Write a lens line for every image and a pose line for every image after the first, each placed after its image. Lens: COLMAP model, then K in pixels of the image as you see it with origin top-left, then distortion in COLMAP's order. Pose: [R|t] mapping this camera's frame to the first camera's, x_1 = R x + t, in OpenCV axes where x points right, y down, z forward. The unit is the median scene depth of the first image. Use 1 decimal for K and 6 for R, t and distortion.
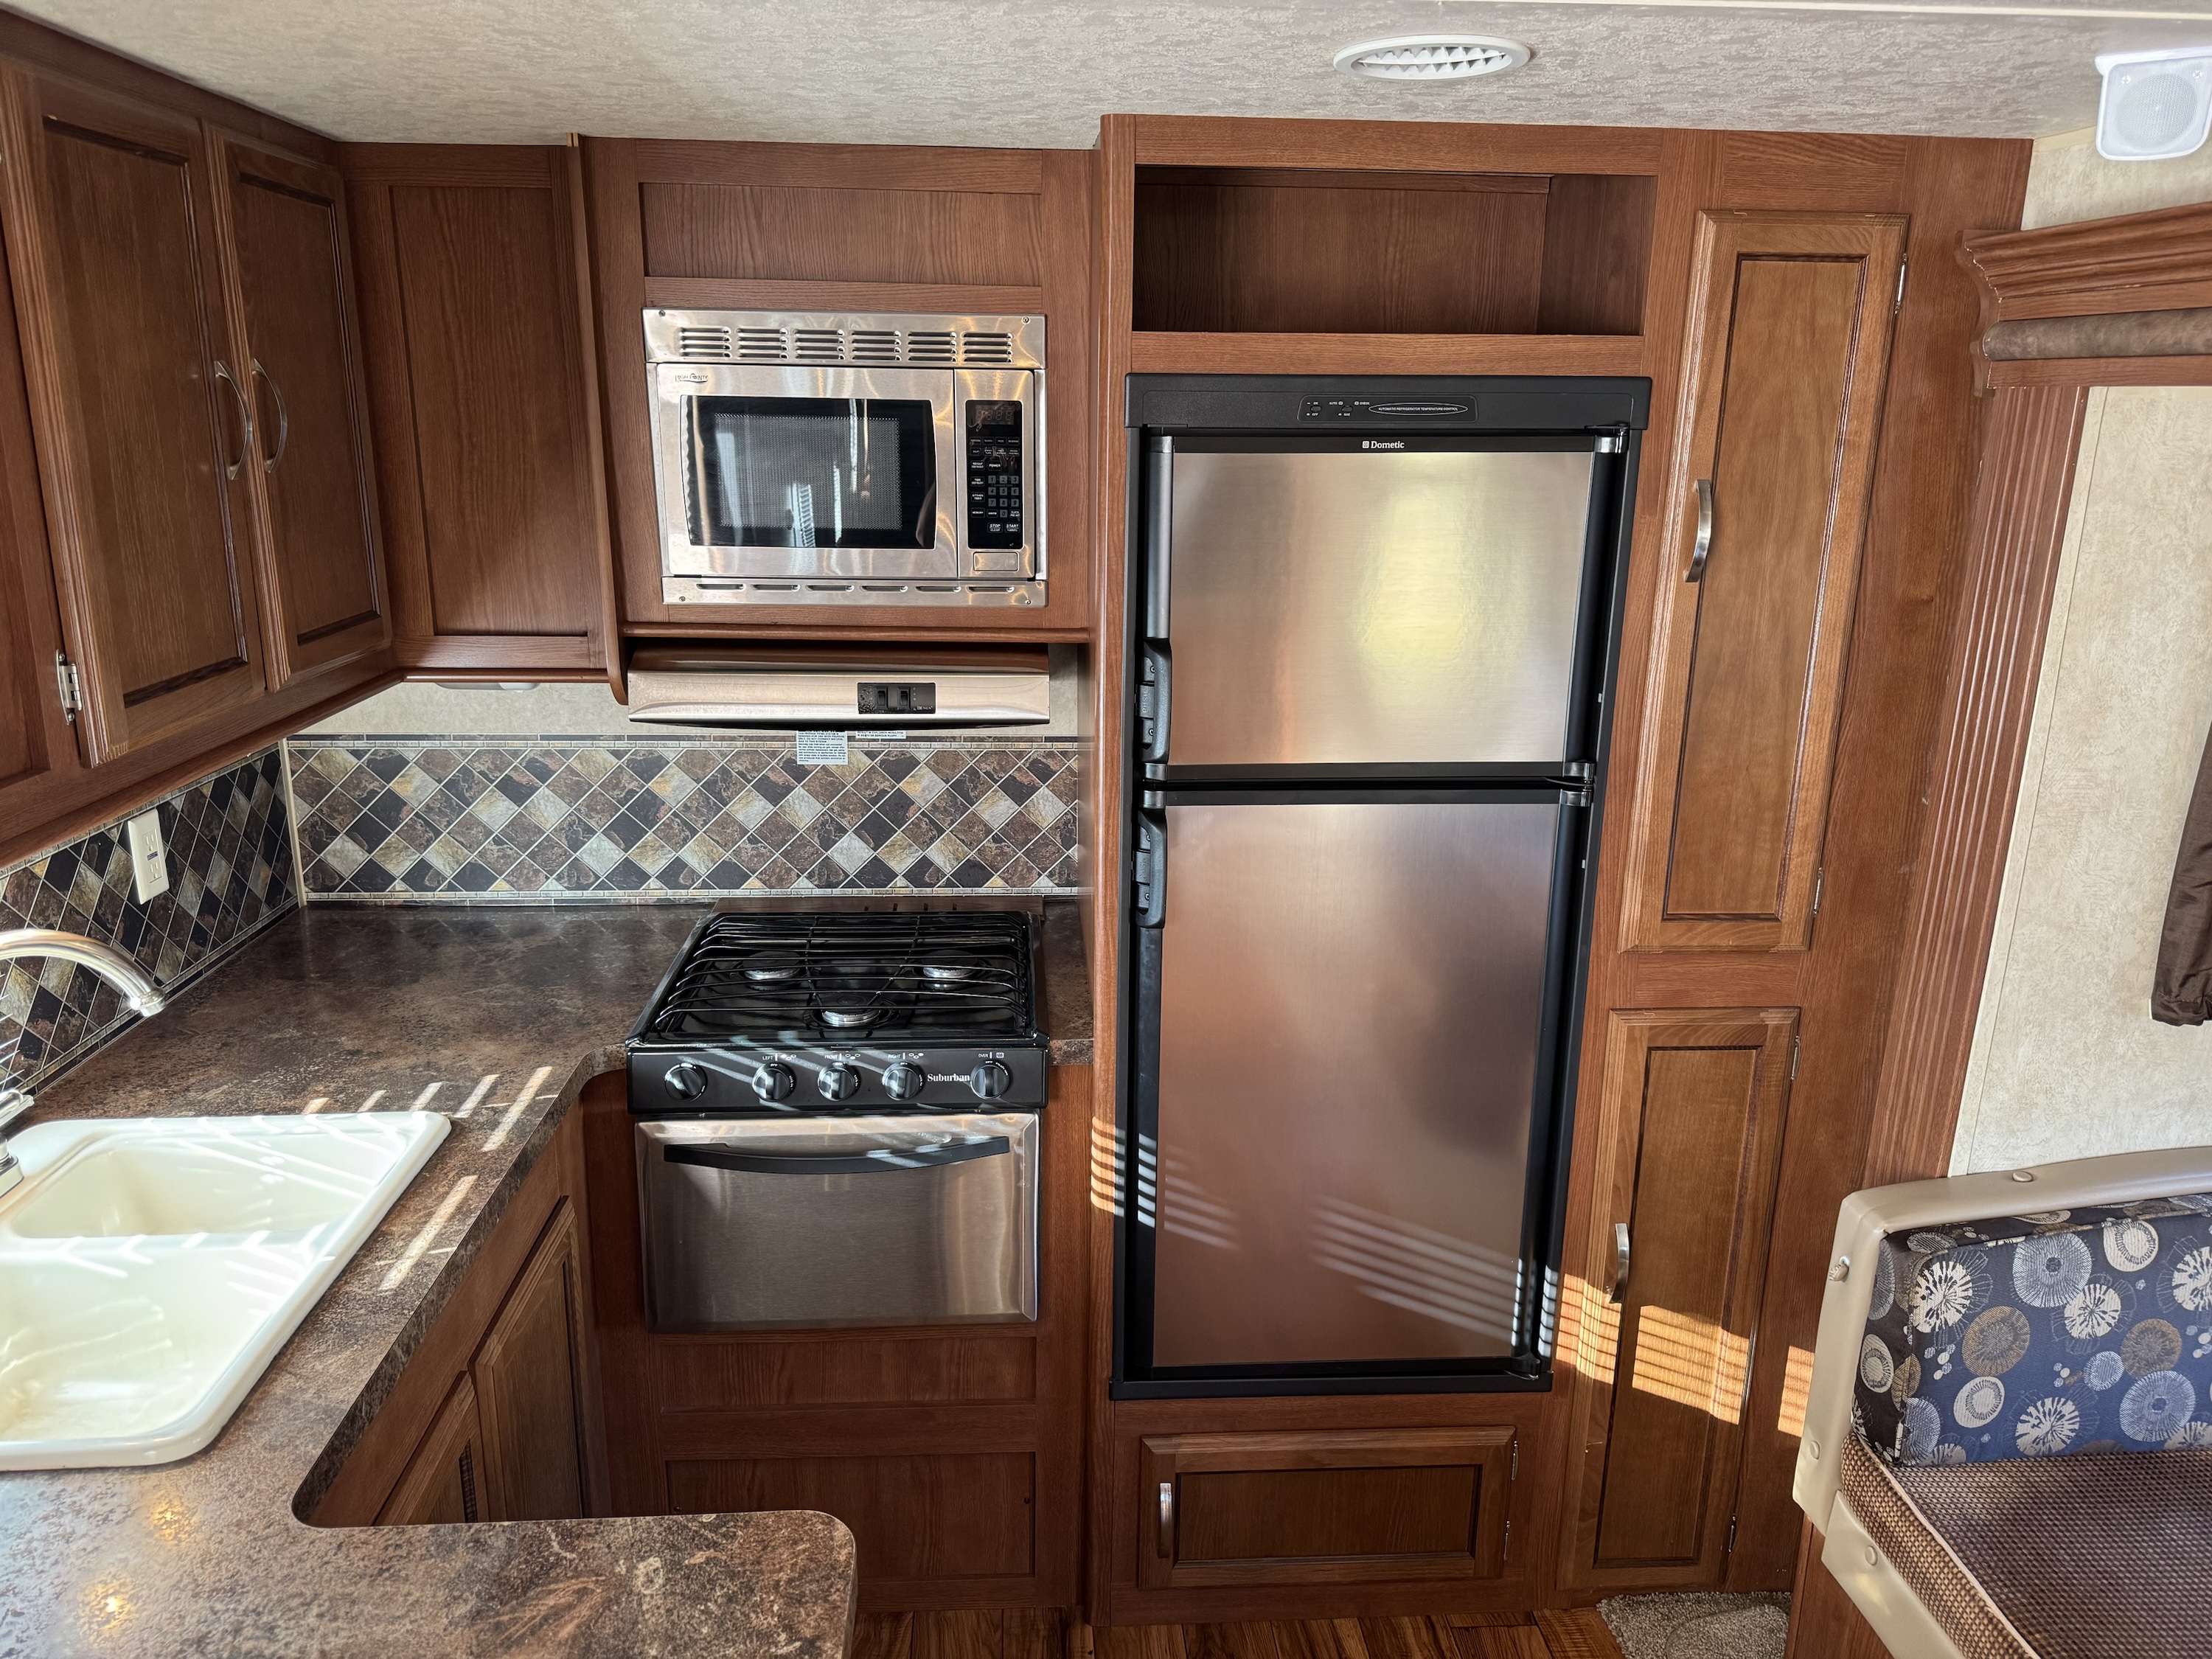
lens RADIAL K [[1560.2, 0, 1109.2], [0, 1560.2, 834.9], [0, 0, 1]] dist [0.093317, -0.119723]
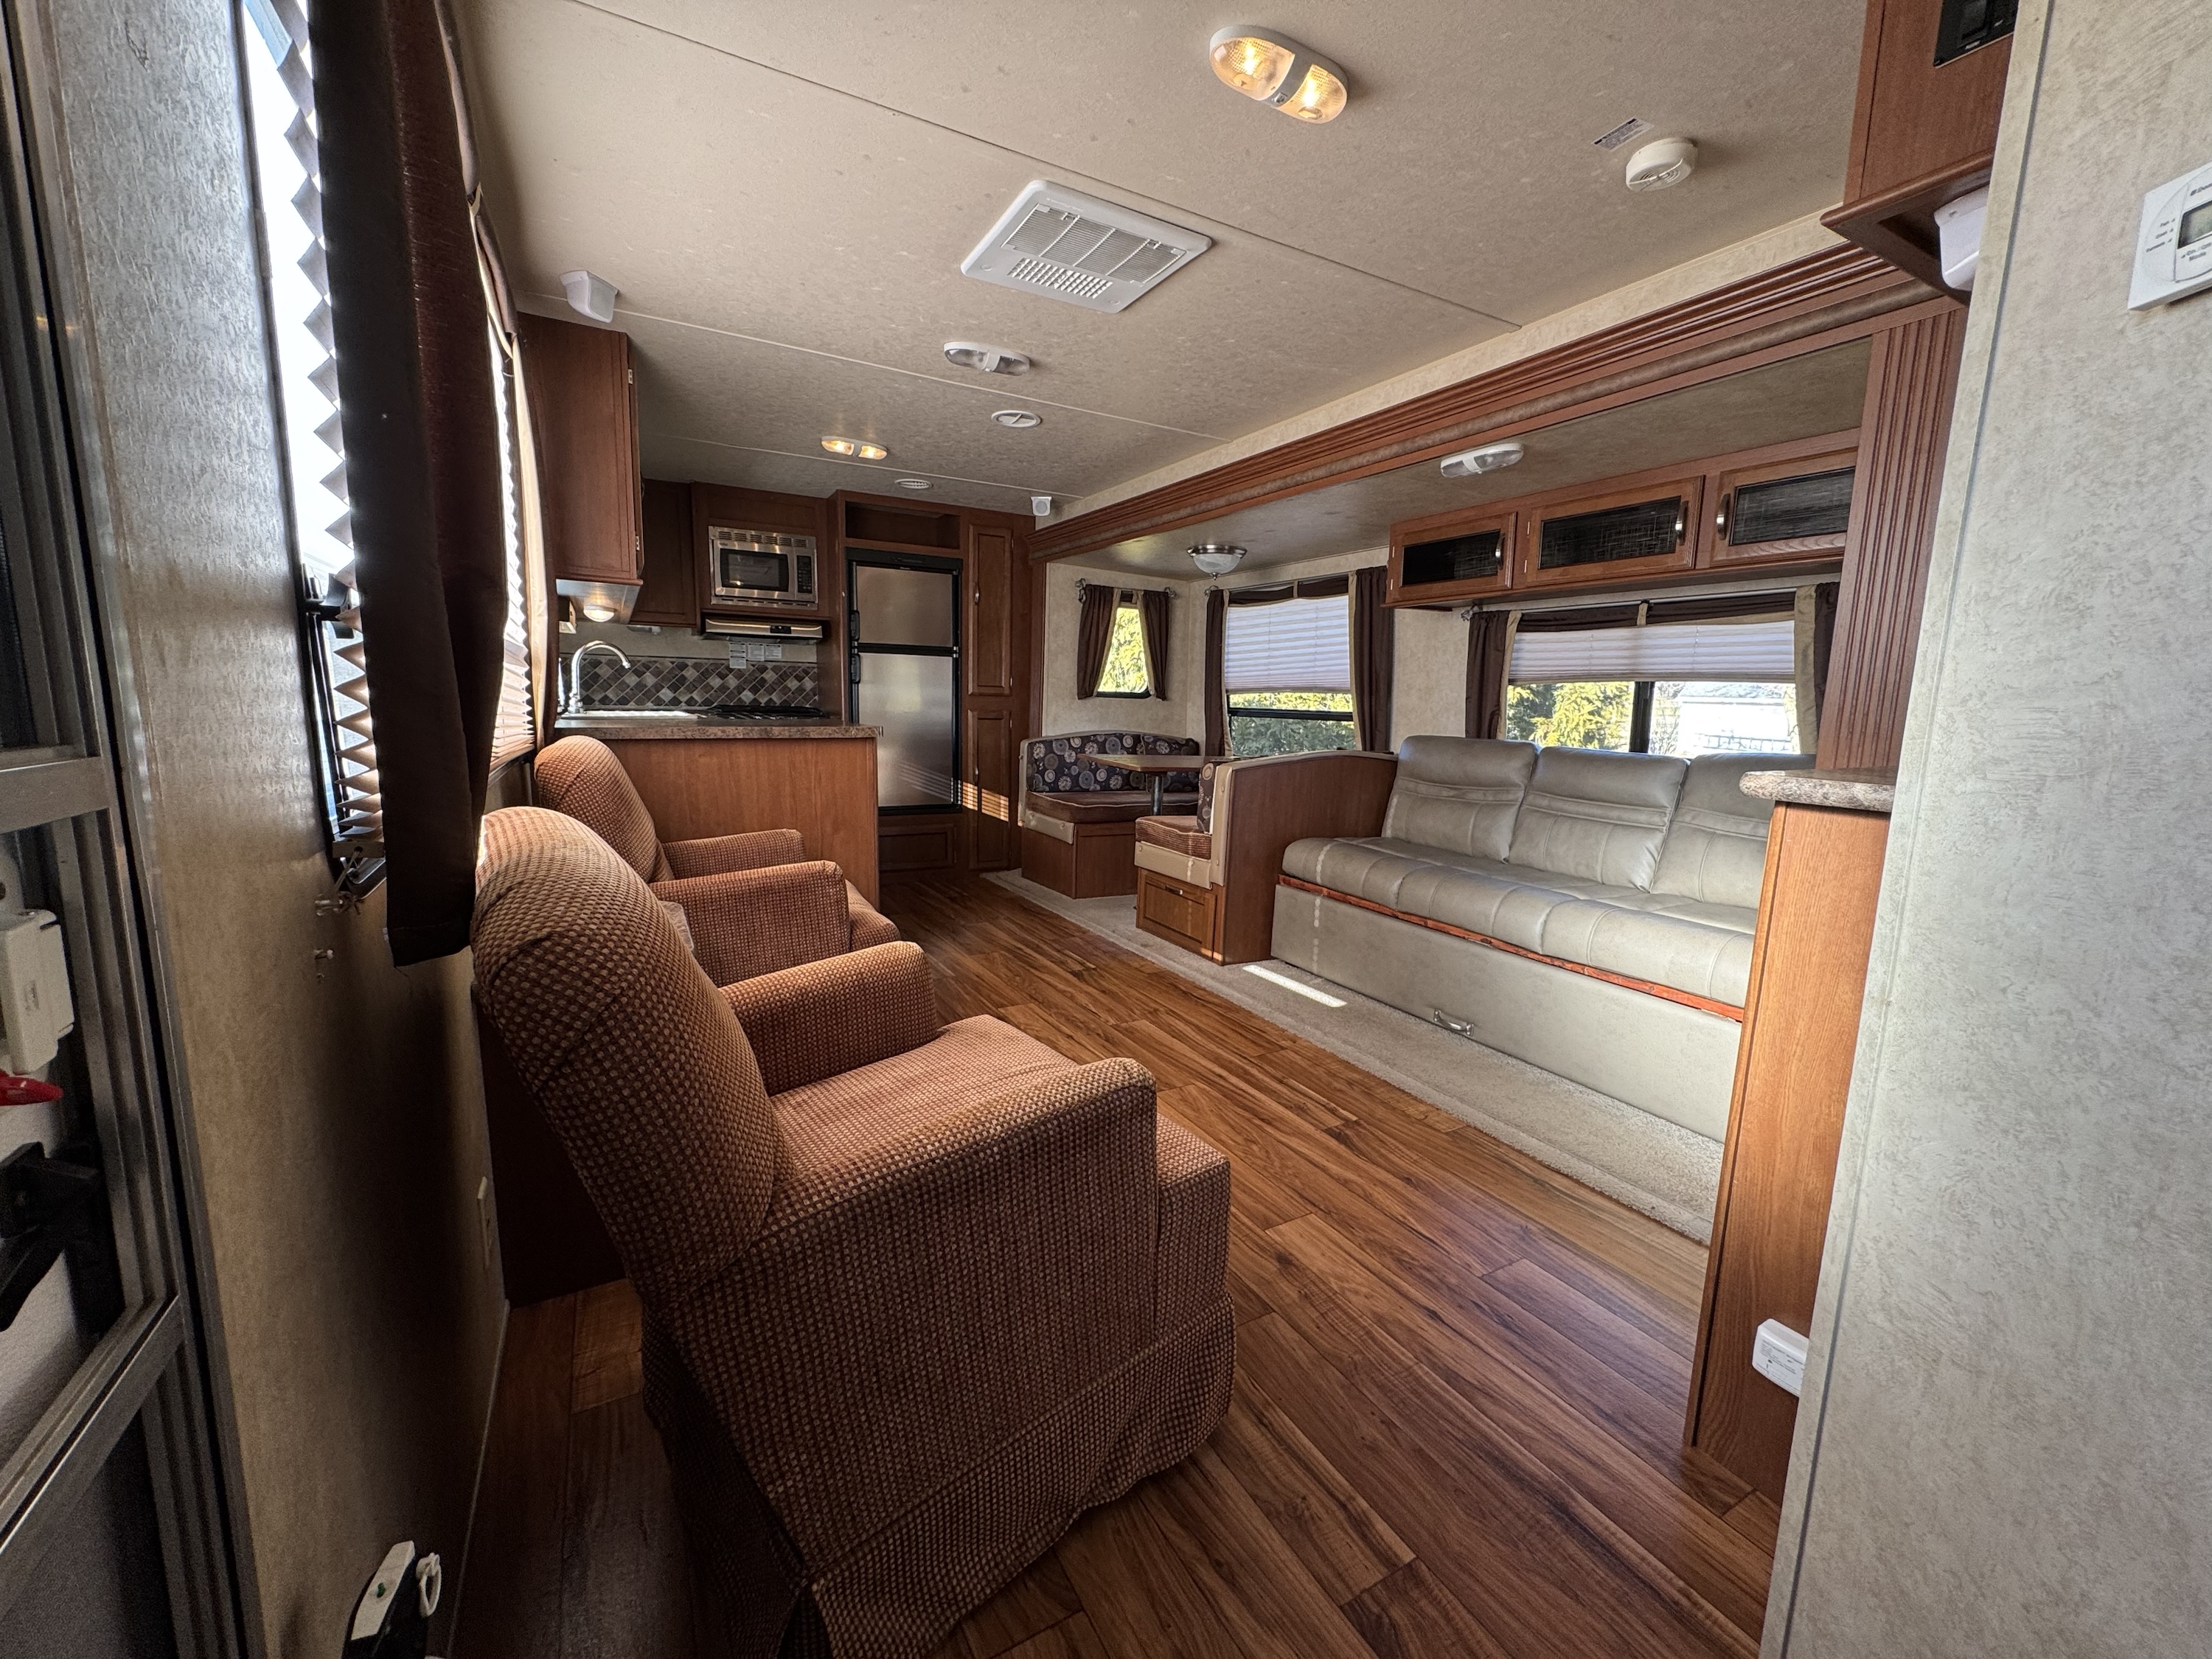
lens RADIAL K [[881.6, 0, 1105.5], [0, 881.6, 832.7], [0, 0, 1]] dist [0.002064, 0.000174]
pose [[0.902457, -0.056640, 0.427040, -0.375096], [0.100276, 0.991708, -0.080377, 0.668735], [-0.418946, 0.115358, 0.900654, -1.236626]]
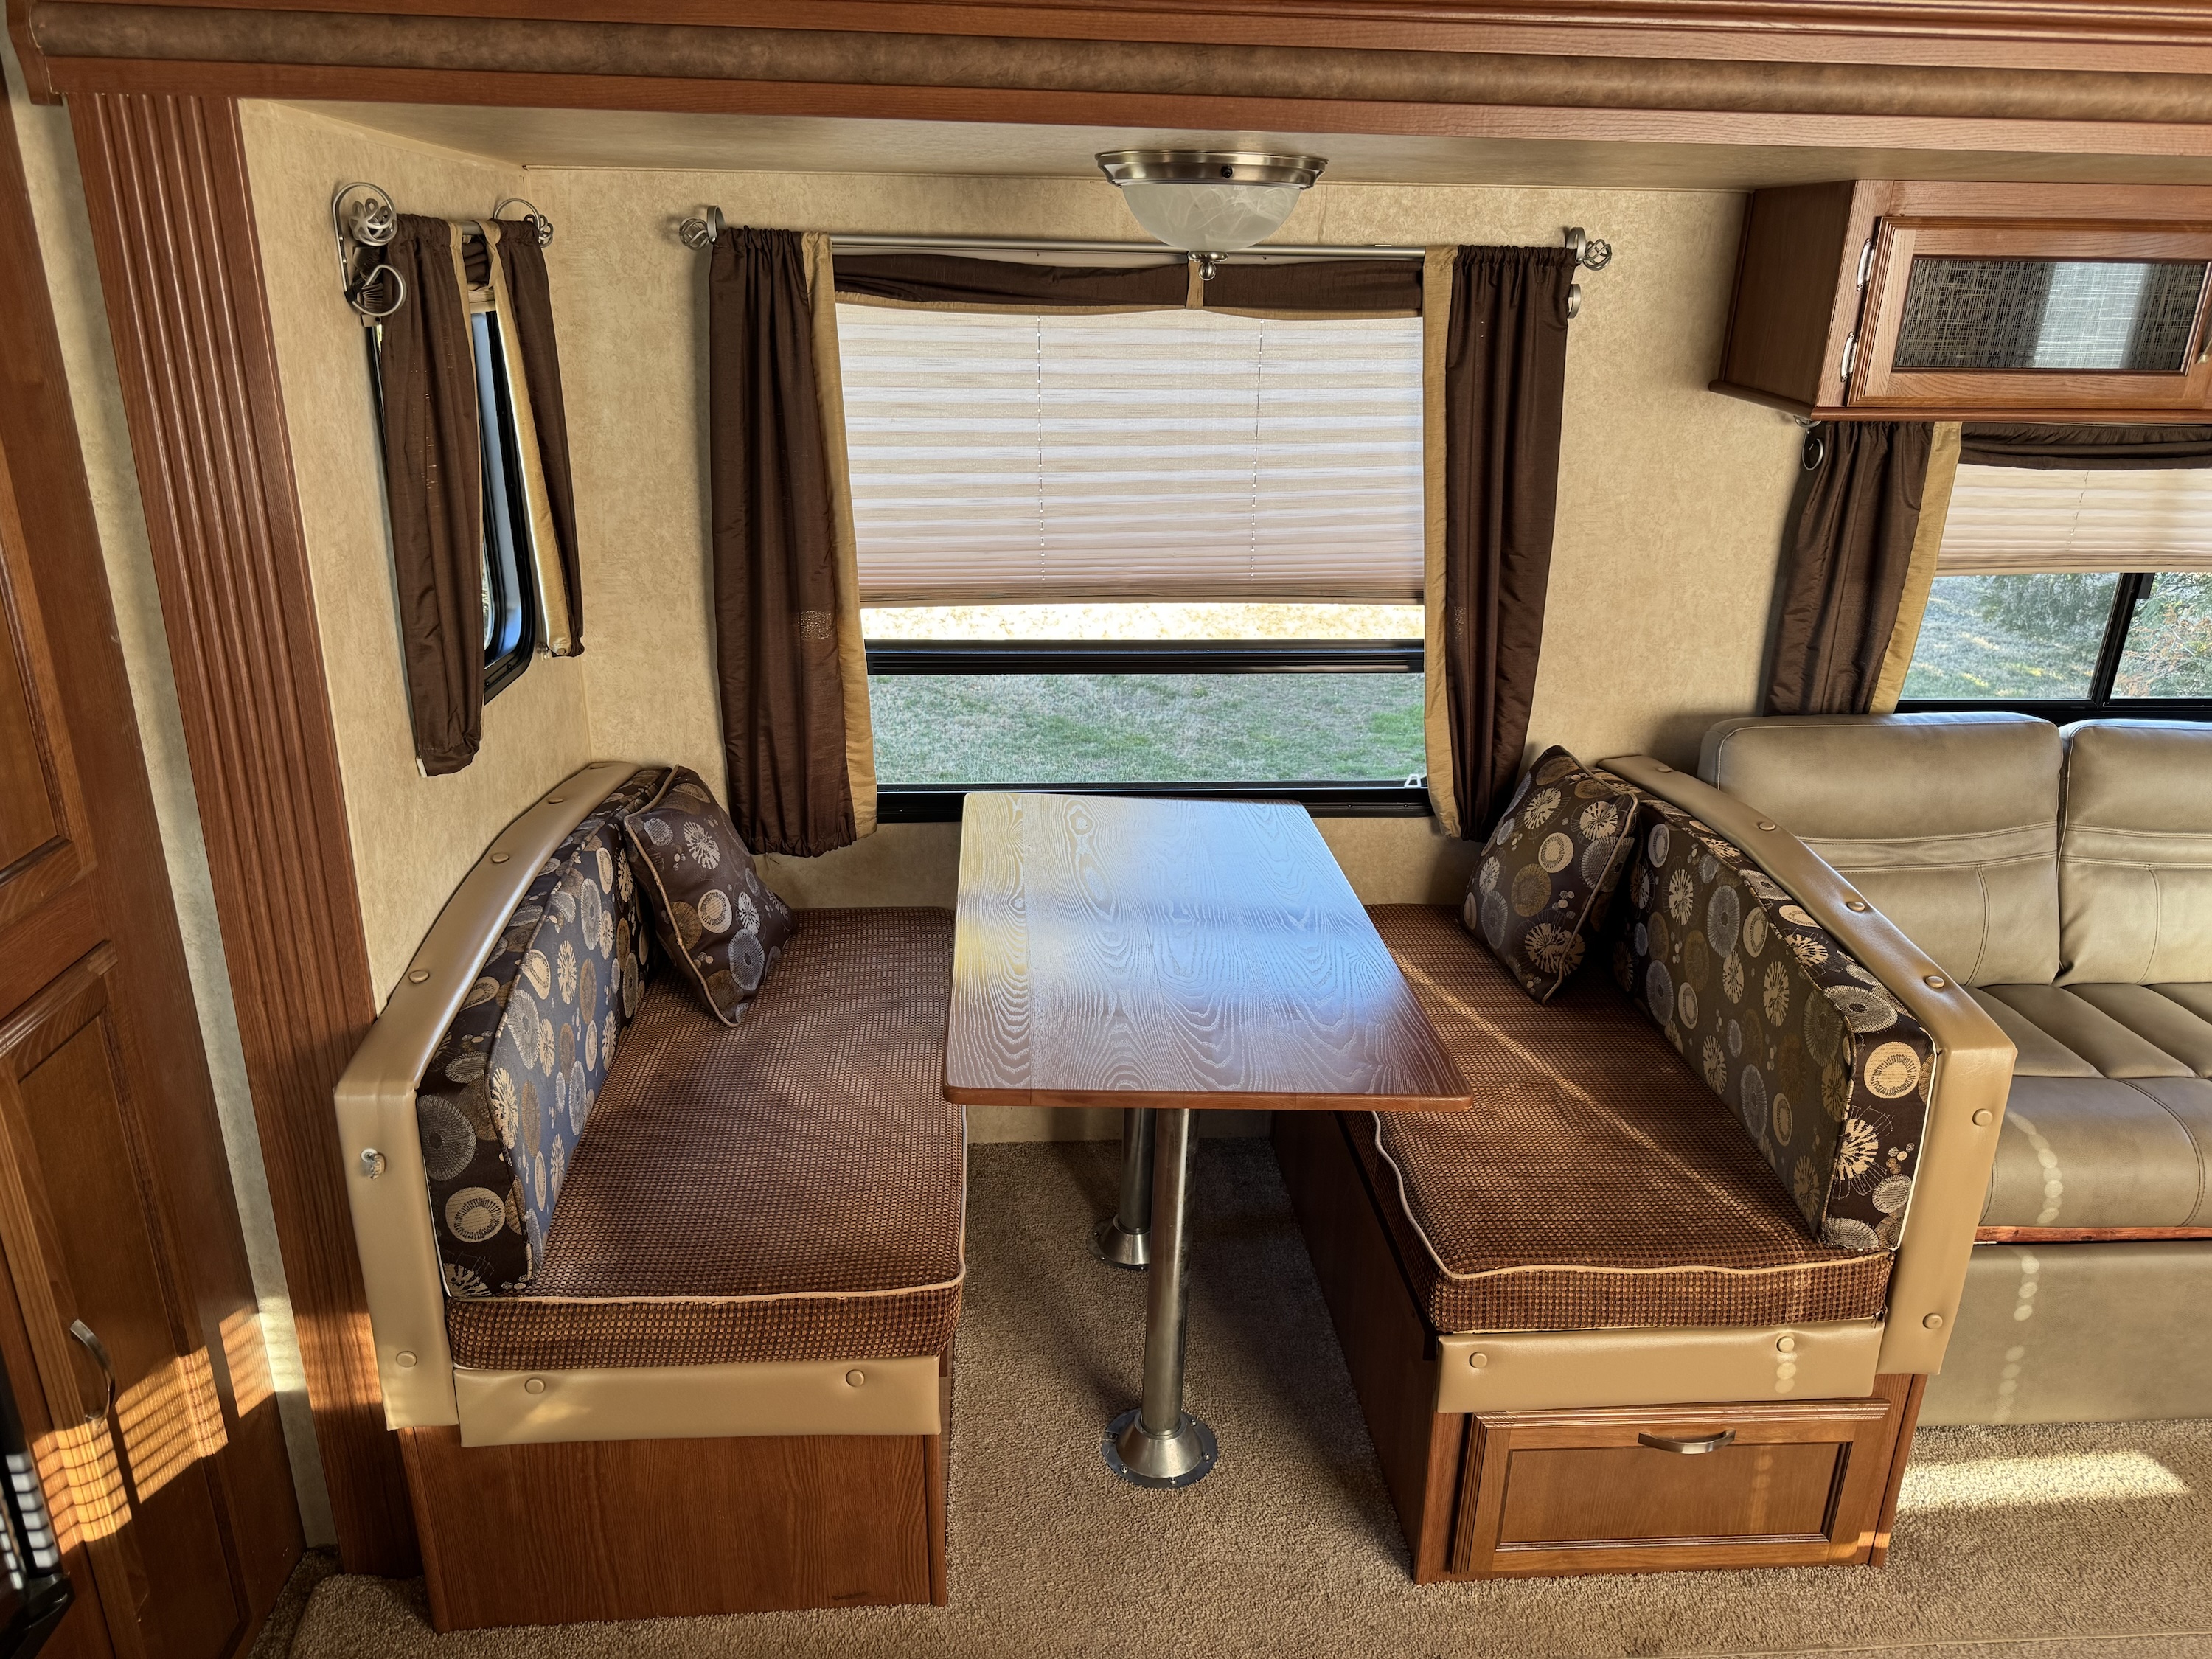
lens RADIAL K [[1564.6, 0, 1114.7], [0, 1564.6, 822.5], [0, 0, 1]] dist [0.069109, -0.084675]
pose [[-0.004257, -0.359360, 0.933189, -0.263238], [0.241460, 0.905215, 0.349689, -0.092814], [-0.970401, 0.226817, 0.082918, 0.463068]]
